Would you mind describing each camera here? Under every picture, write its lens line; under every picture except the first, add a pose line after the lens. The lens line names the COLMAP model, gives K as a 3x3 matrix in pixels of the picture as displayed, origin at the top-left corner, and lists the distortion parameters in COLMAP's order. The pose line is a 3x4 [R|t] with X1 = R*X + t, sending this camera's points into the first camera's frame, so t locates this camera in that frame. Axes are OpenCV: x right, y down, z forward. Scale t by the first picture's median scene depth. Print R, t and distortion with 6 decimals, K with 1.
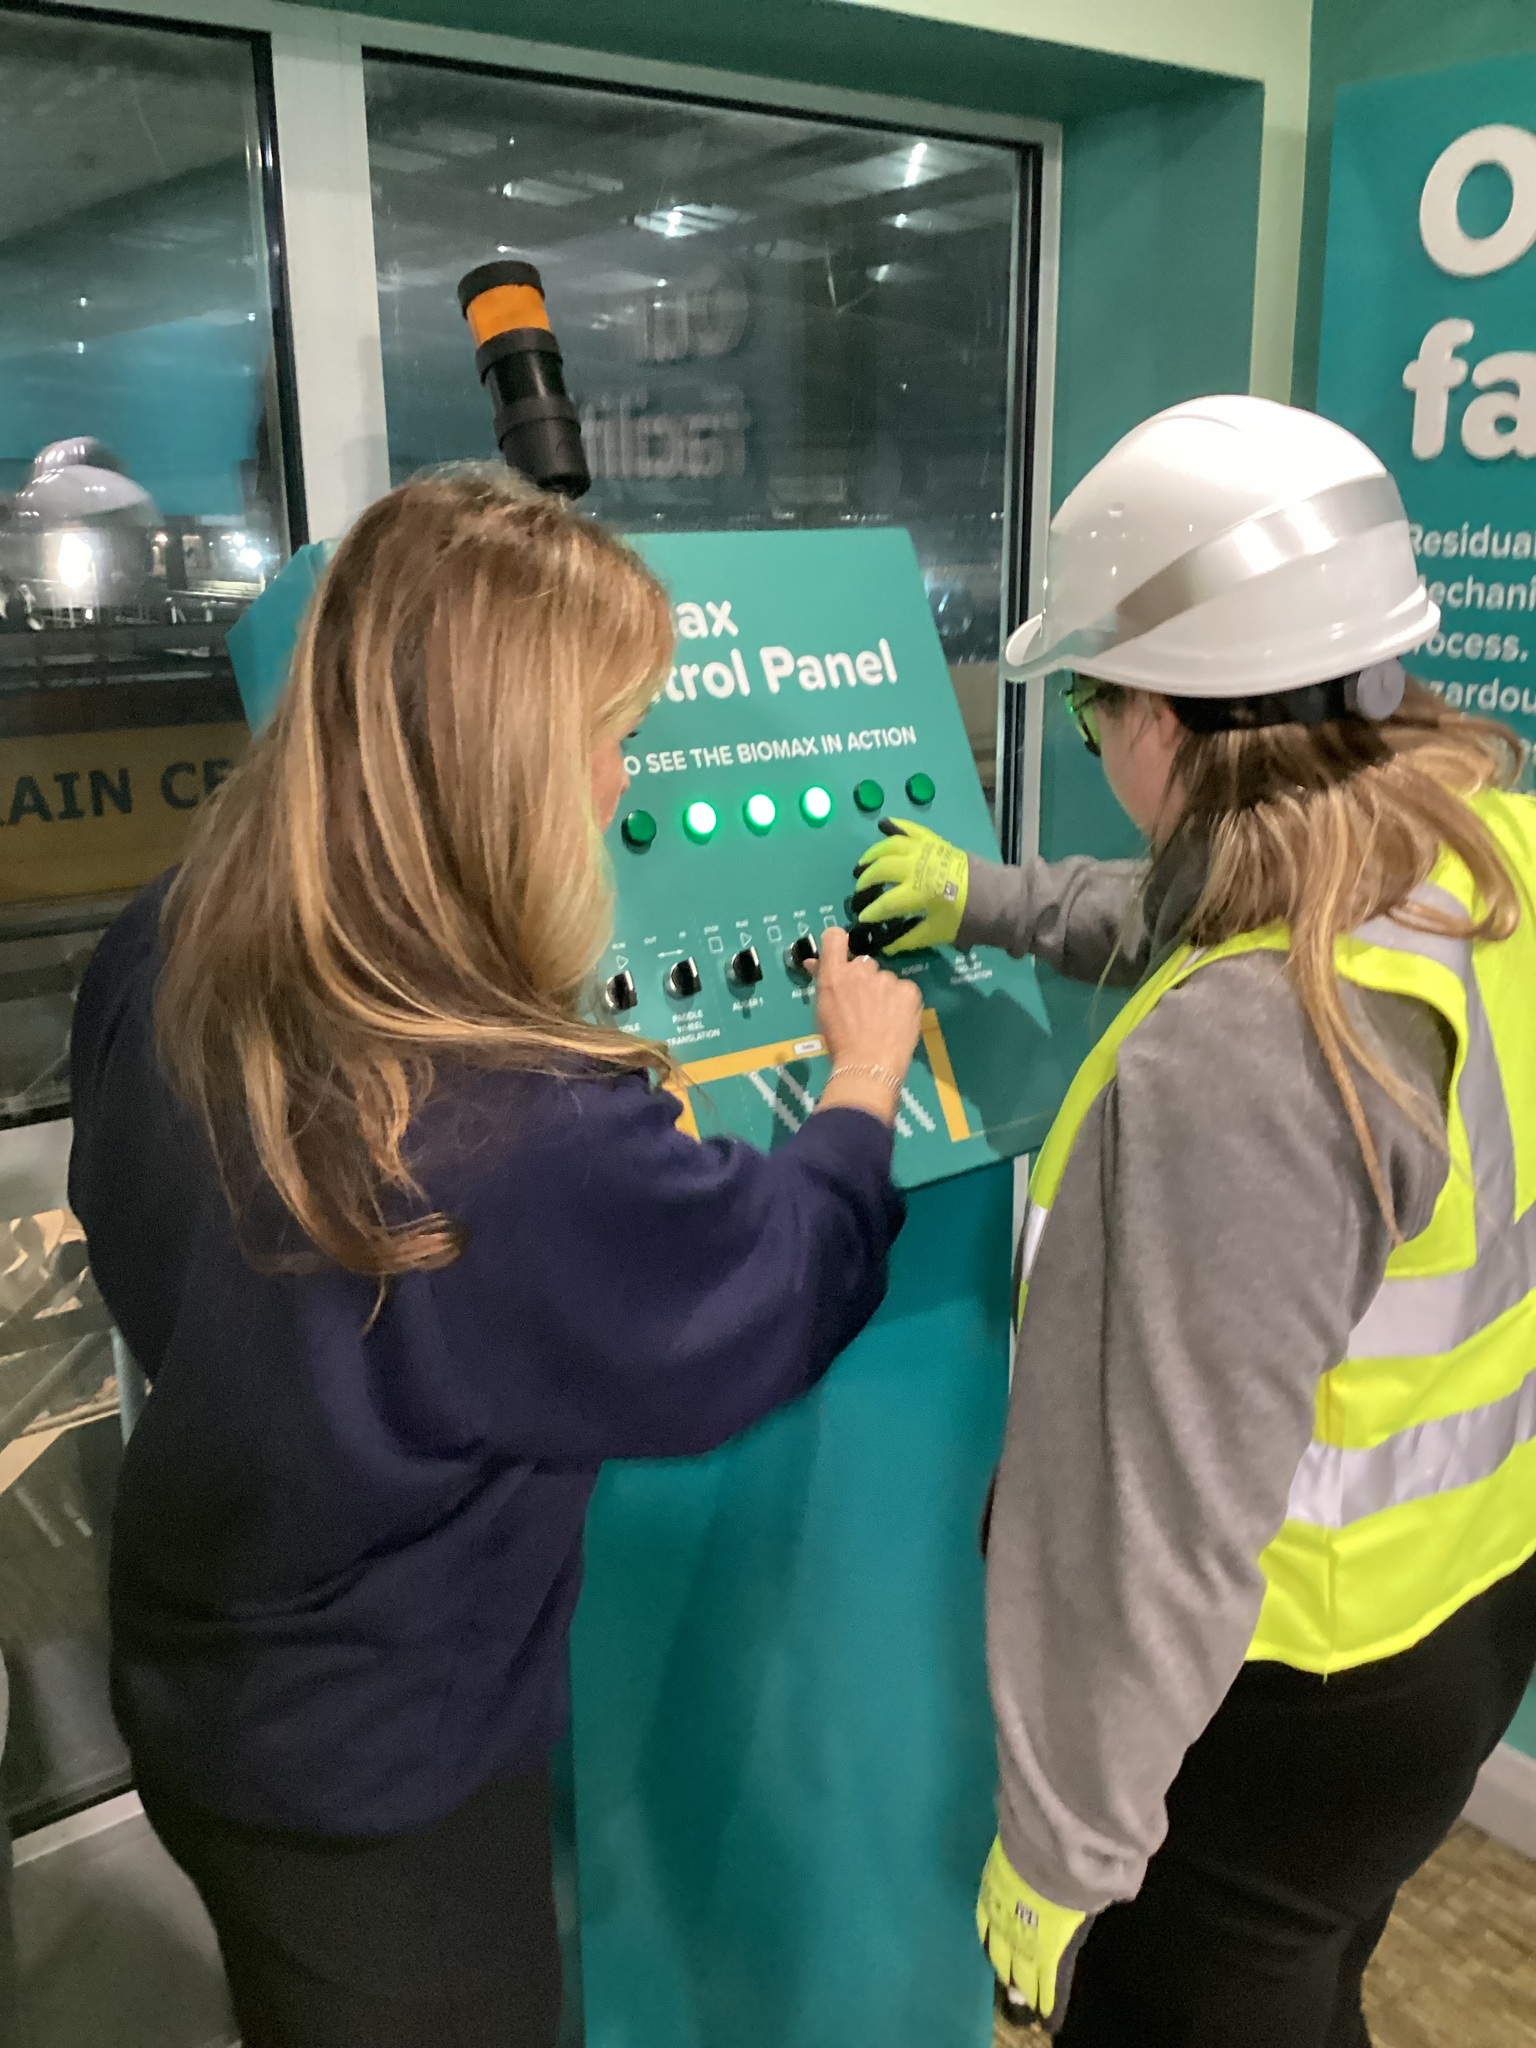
lens RADIAL K [[1853.4, 0, 799.0], [0, 1853.4, 1033.1], [0, 0, 1]] dist [0.044463, 0.000000]
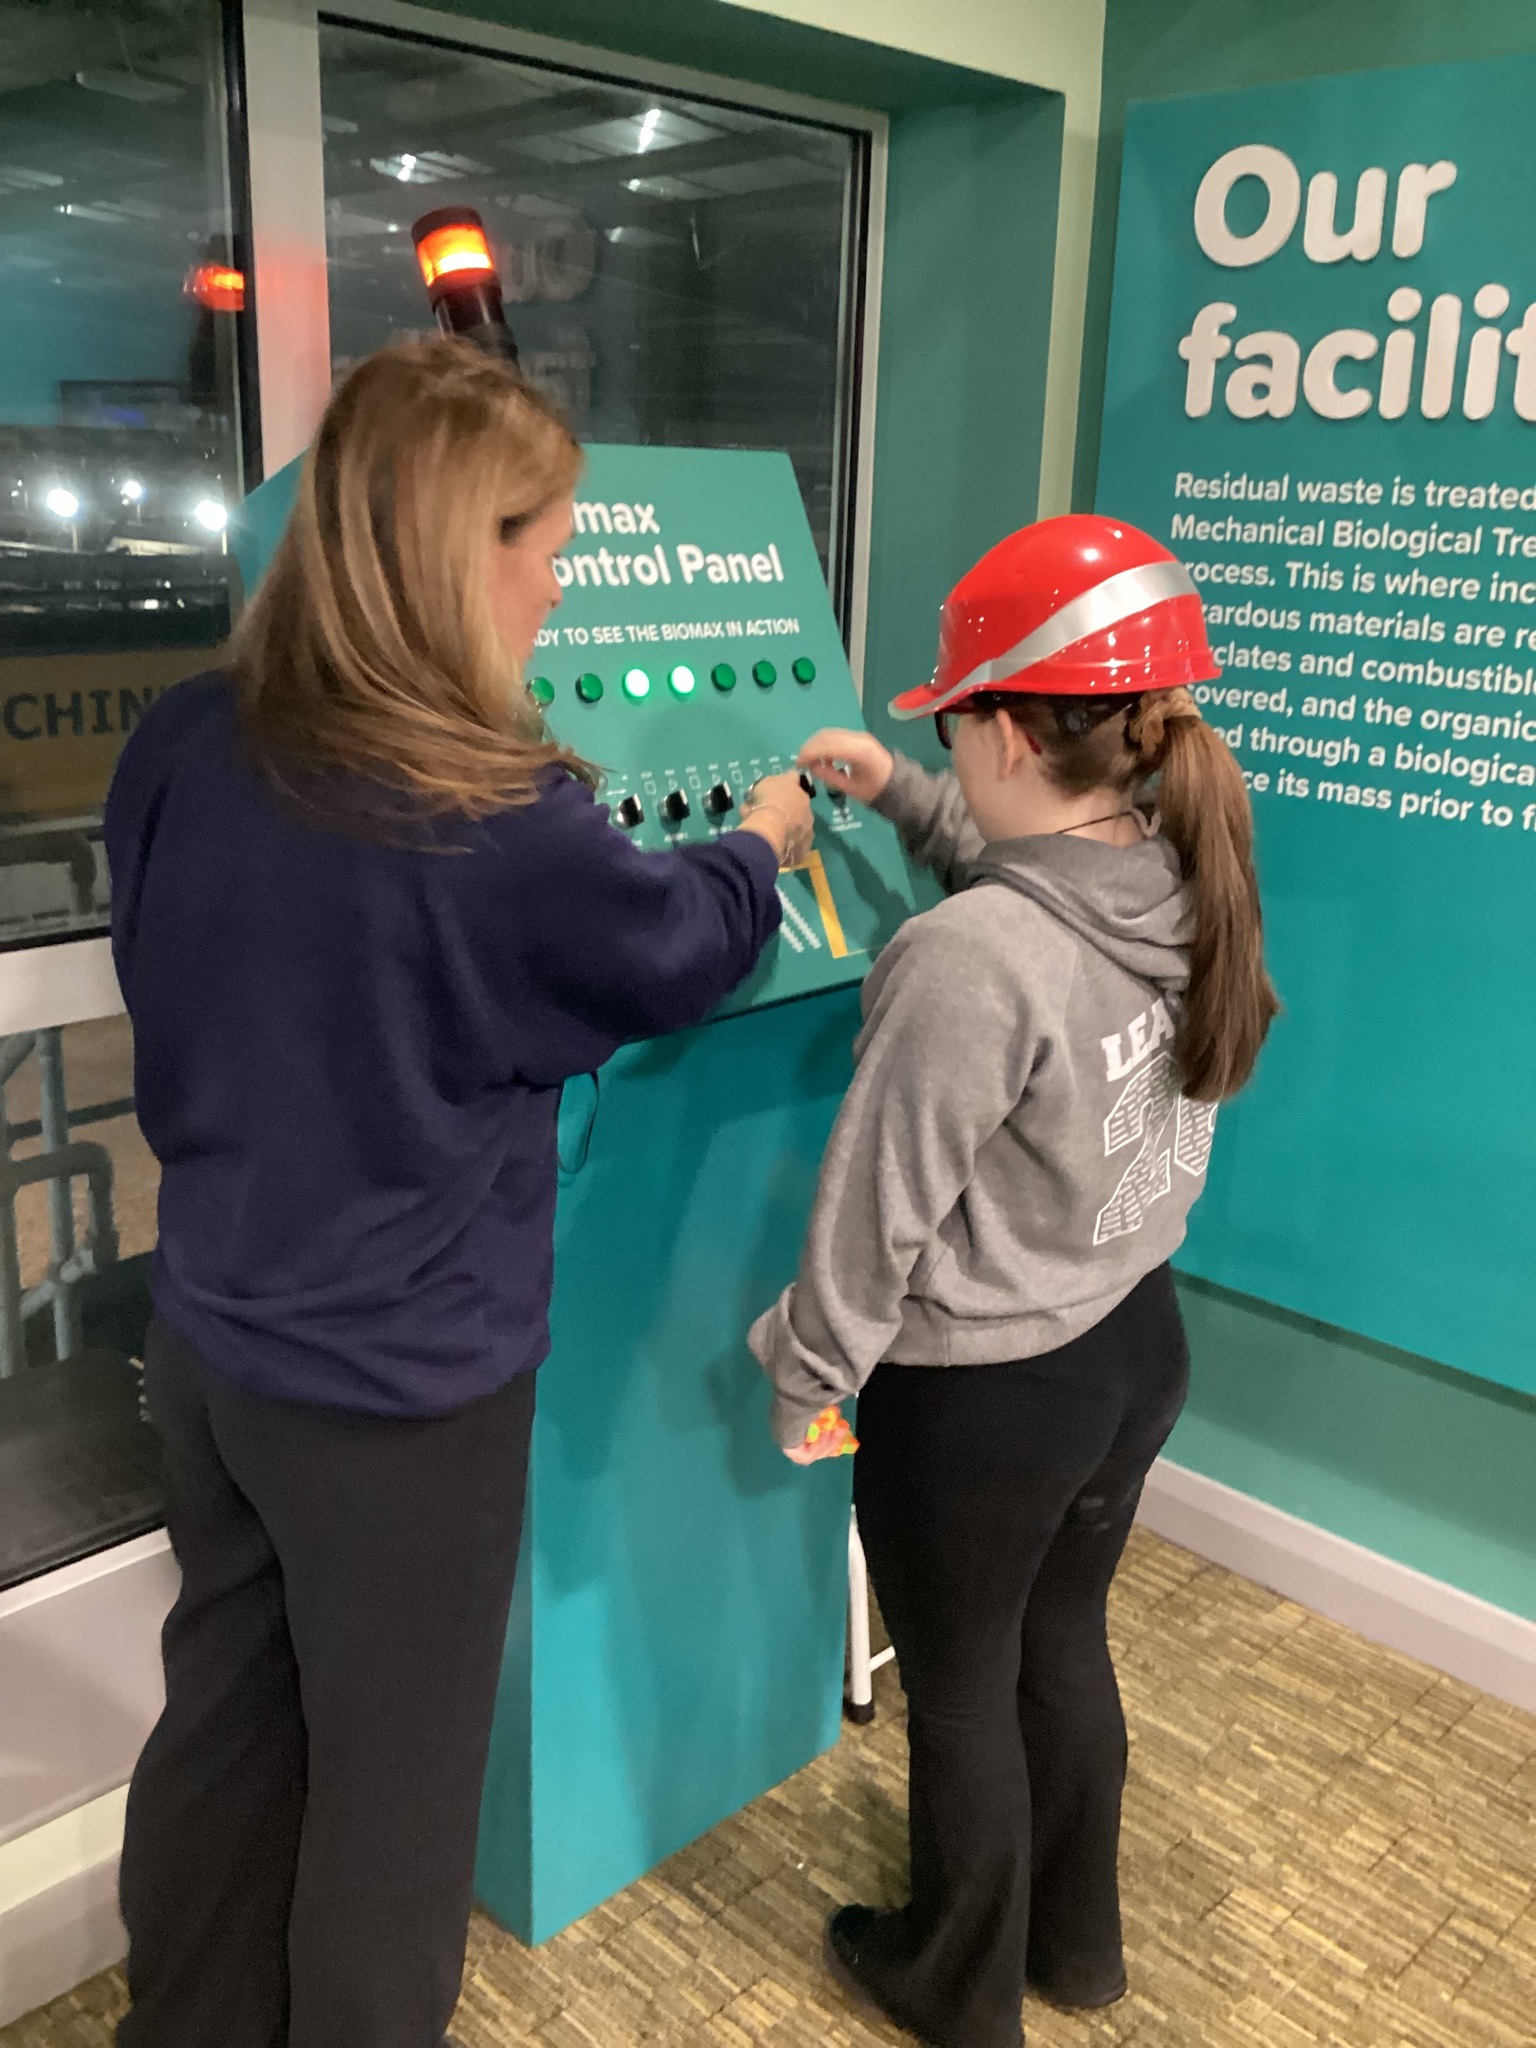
lens RADIAL K [[1853.4, 0, 781.9], [0, 1853.4, 1028.6], [0, 0, 1]] dist [0.044463, 0.000000]
pose [[0.990186, -0.002769, 0.139729, -0.117641], [0.000770, 0.999897, 0.014358, 0.083866], [-0.139754, -0.014109, 0.990086, -0.193811]]
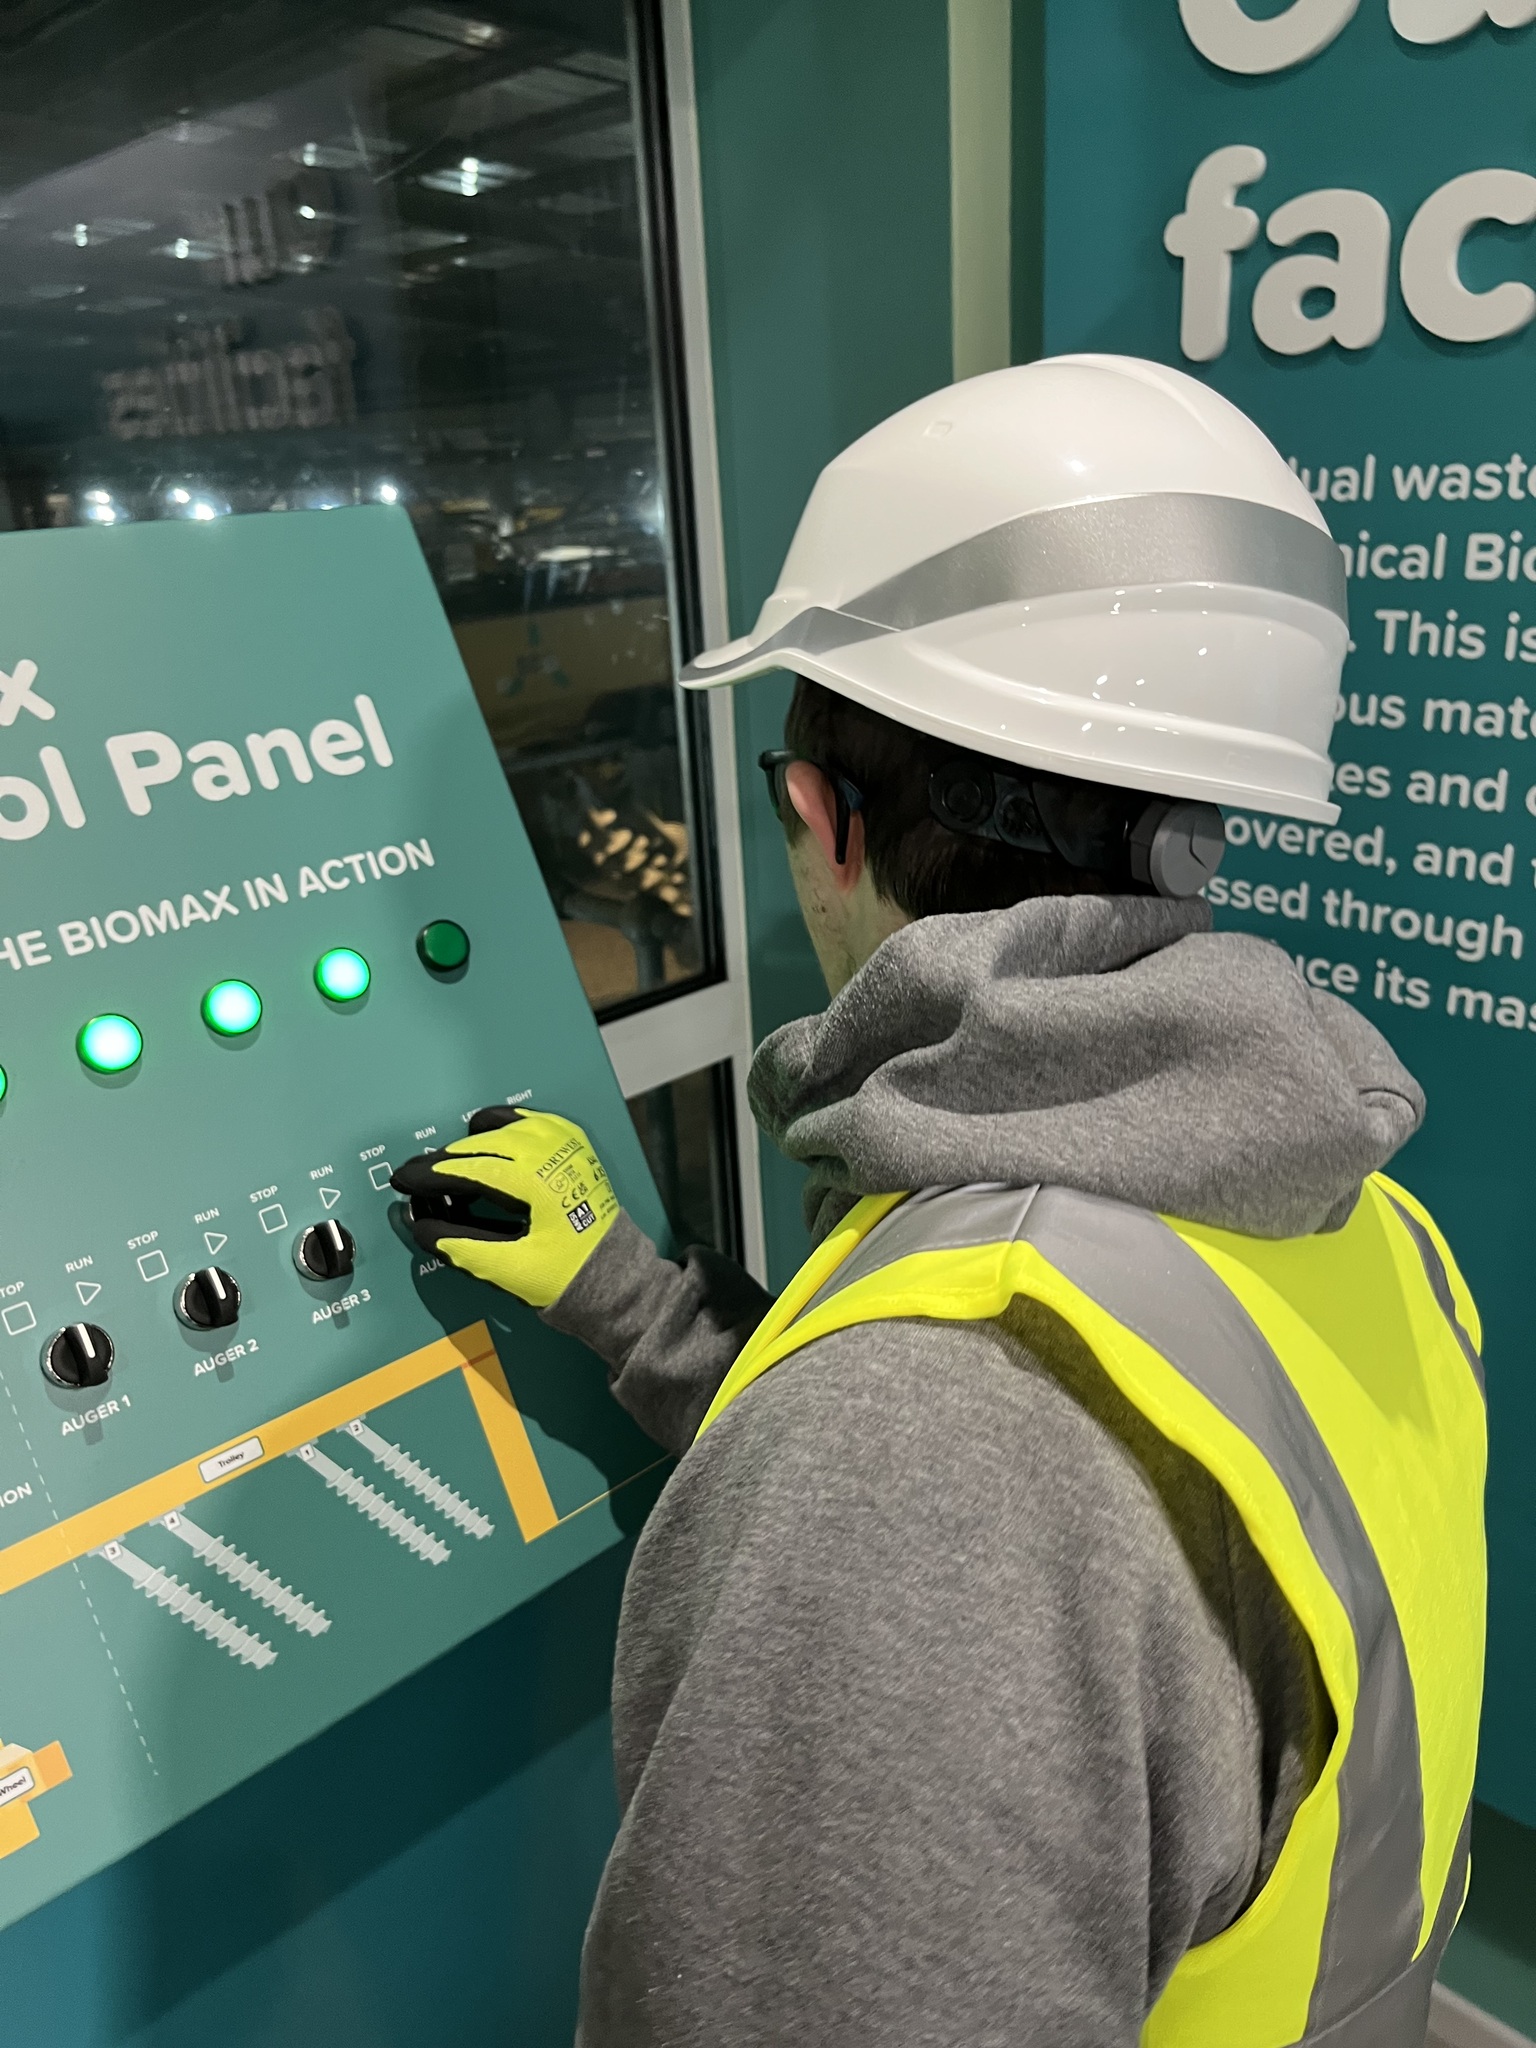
lens RADIAL K [[1547.3, 0, 814.1], [0, 1547.3, 1045.6], [0, 0, 1]] dist [0.015451, -0.028764]
pose [[0.992583, -0.081277, 0.090403, 0.137069], [0.072250, 0.992461, 0.099002, -0.140009], [-0.097768, -0.091736, 0.990972, 0.484505]]
